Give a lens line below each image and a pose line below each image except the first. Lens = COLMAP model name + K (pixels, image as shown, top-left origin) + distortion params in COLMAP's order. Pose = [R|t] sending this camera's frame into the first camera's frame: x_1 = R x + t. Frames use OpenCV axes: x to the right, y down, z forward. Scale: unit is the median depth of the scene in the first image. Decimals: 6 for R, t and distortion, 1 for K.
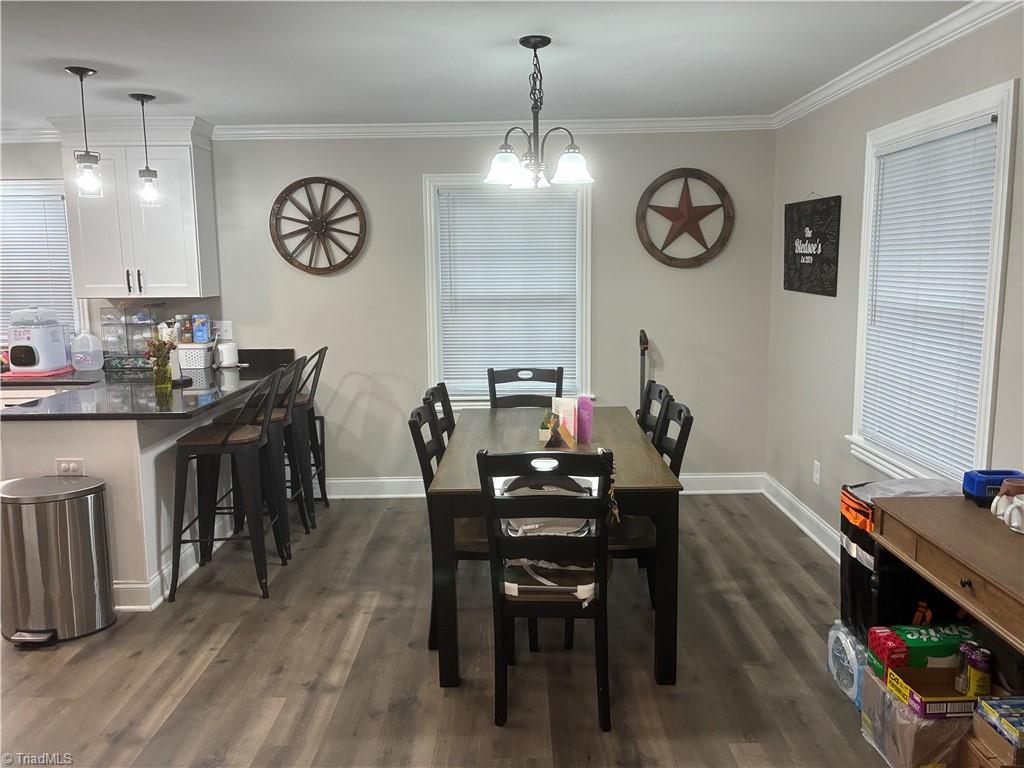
lens RADIAL K [[776.7, 0, 511.8], [0, 776.7, 386.5], [0, 0, 1]] dist [0.042972, -0.053804]
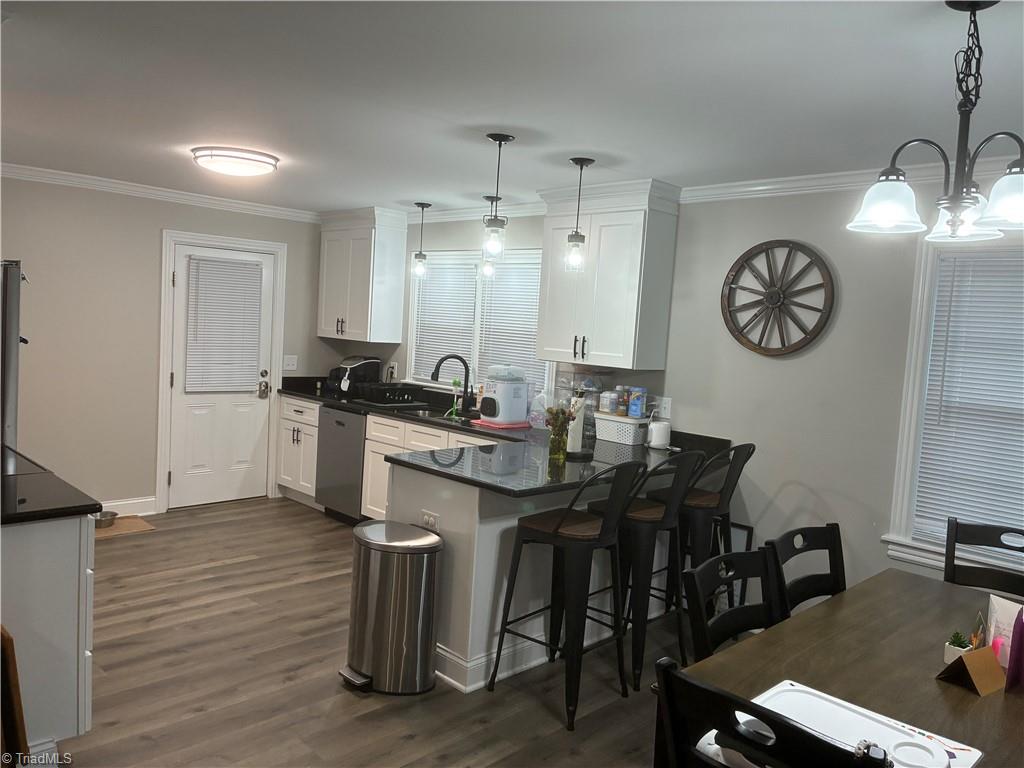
lens RADIAL K [[776.7, 0, 509.5], [0, 776.7, 382.0], [0, 0, 1]] dist [0.042972, -0.053804]
pose [[0.710736, 0.107790, -0.695151, 0.137946], [-0.177413, 0.983713, -0.028857, -0.045614], [0.680719, 0.143839, 0.718284, 0.231912]]
